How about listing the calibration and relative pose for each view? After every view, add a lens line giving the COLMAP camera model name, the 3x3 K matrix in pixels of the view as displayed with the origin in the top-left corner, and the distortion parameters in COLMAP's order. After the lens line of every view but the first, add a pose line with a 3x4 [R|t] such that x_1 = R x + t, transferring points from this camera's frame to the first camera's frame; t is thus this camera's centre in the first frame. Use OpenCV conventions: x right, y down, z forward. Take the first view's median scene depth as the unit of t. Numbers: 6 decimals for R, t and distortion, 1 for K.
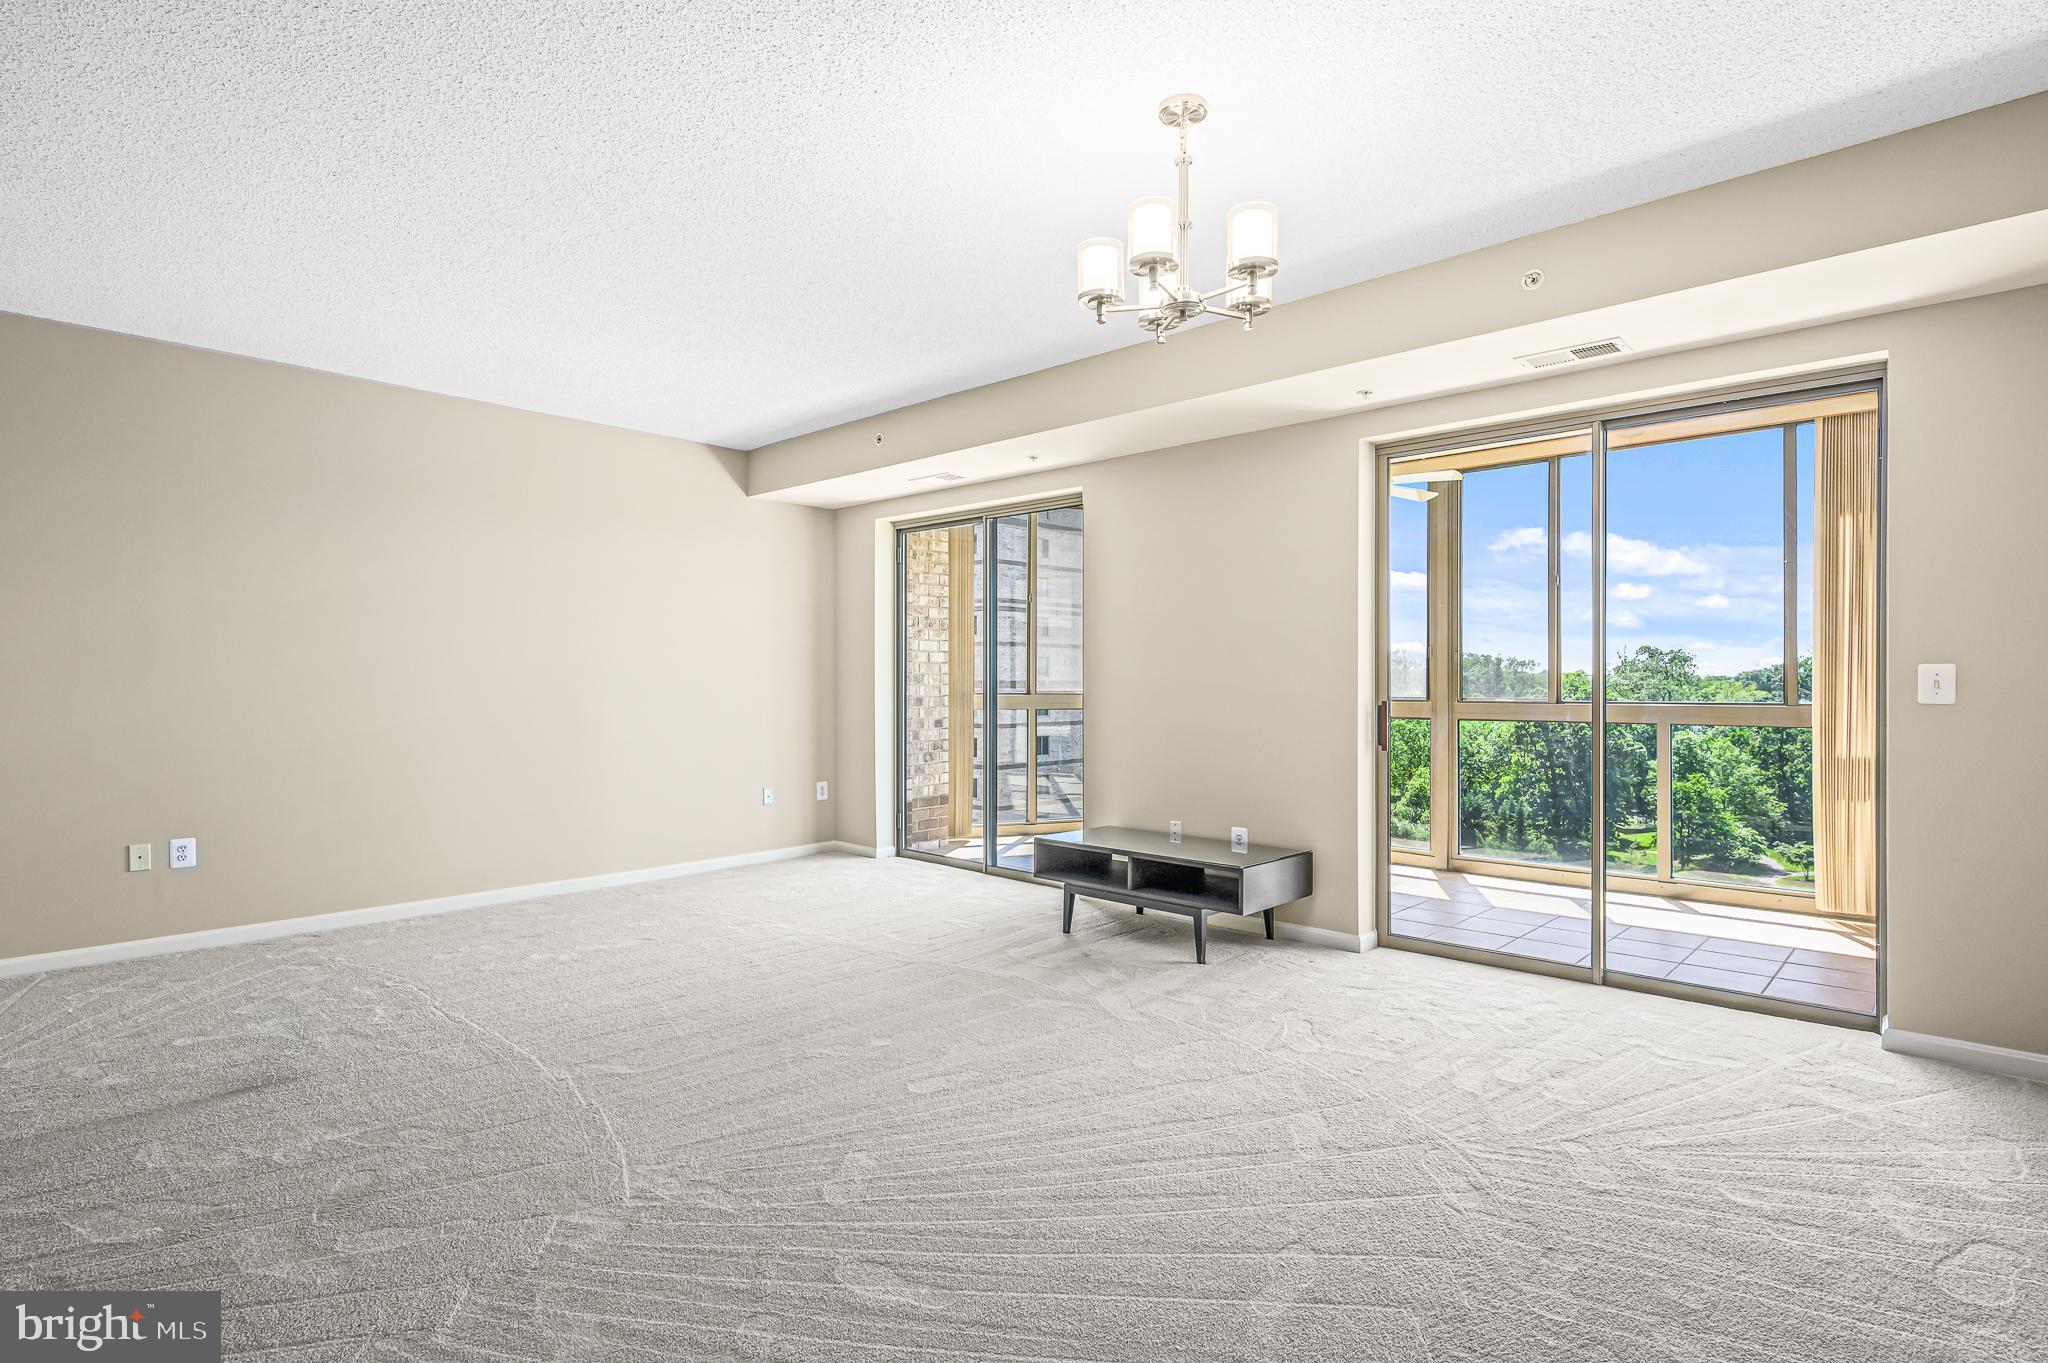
lens RADIAL K [[1043.5, 0, 1076.2], [0, 1043.5, 680.0], [0, 0, 1]] dist [0.002600, 0.000407]
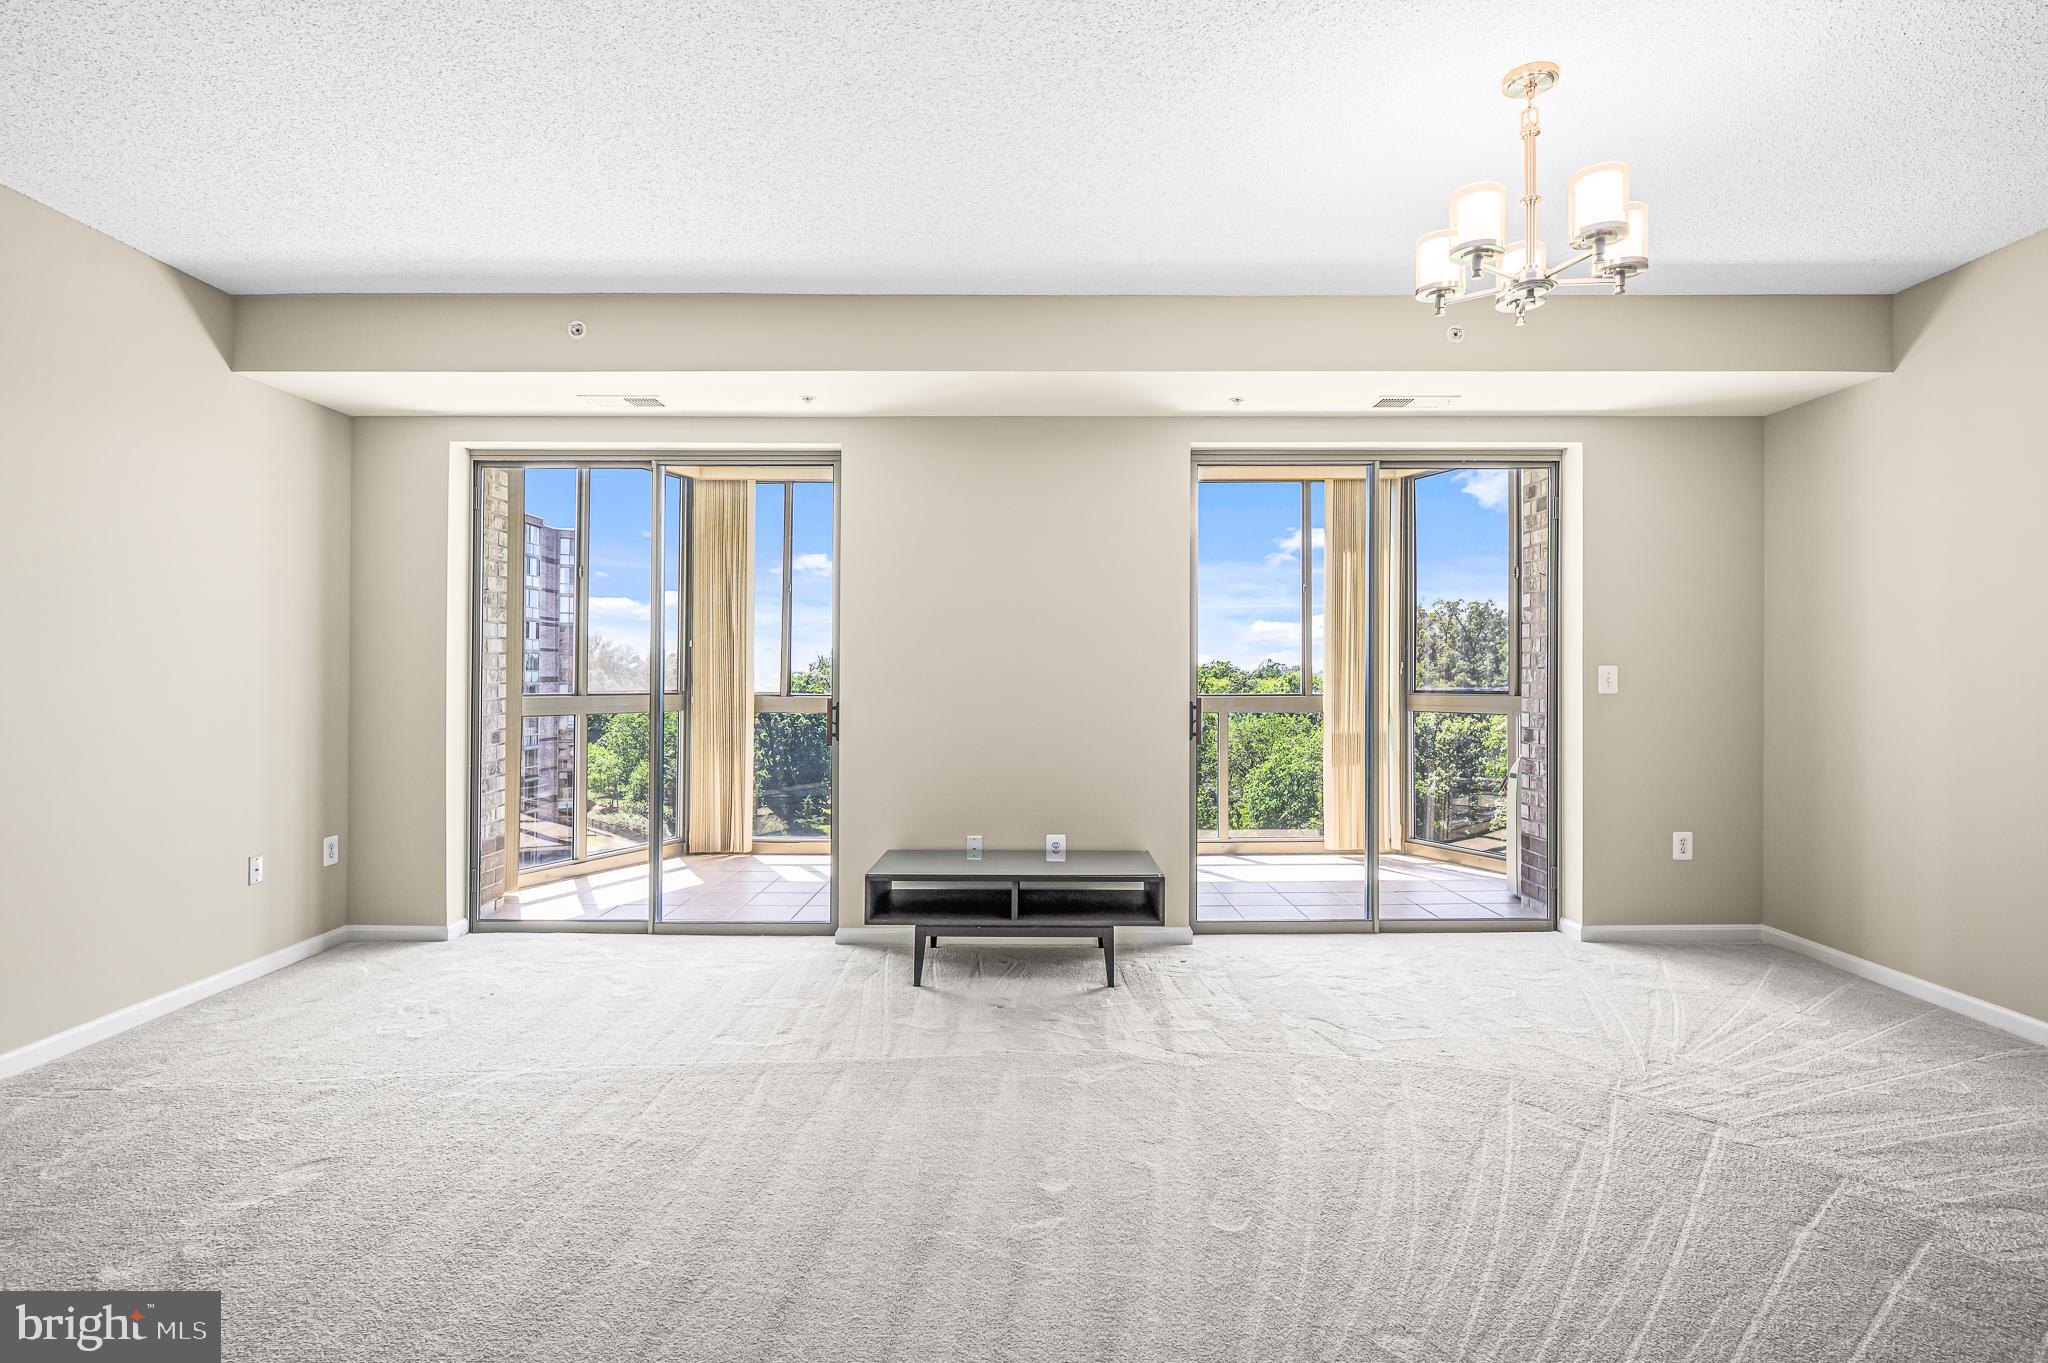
lens RADIAL K [[998.3, 0, 1016.7], [0, 998.3, 664.3], [0, 0, 1]] dist [0.001493, 0.000744]
pose [[0.739717, 0.006521, 0.672887, -0.474291], [0.000424, 0.999948, -0.010157, -0.002650], [-0.672918, 0.007798, 0.739676, 0.358694]]
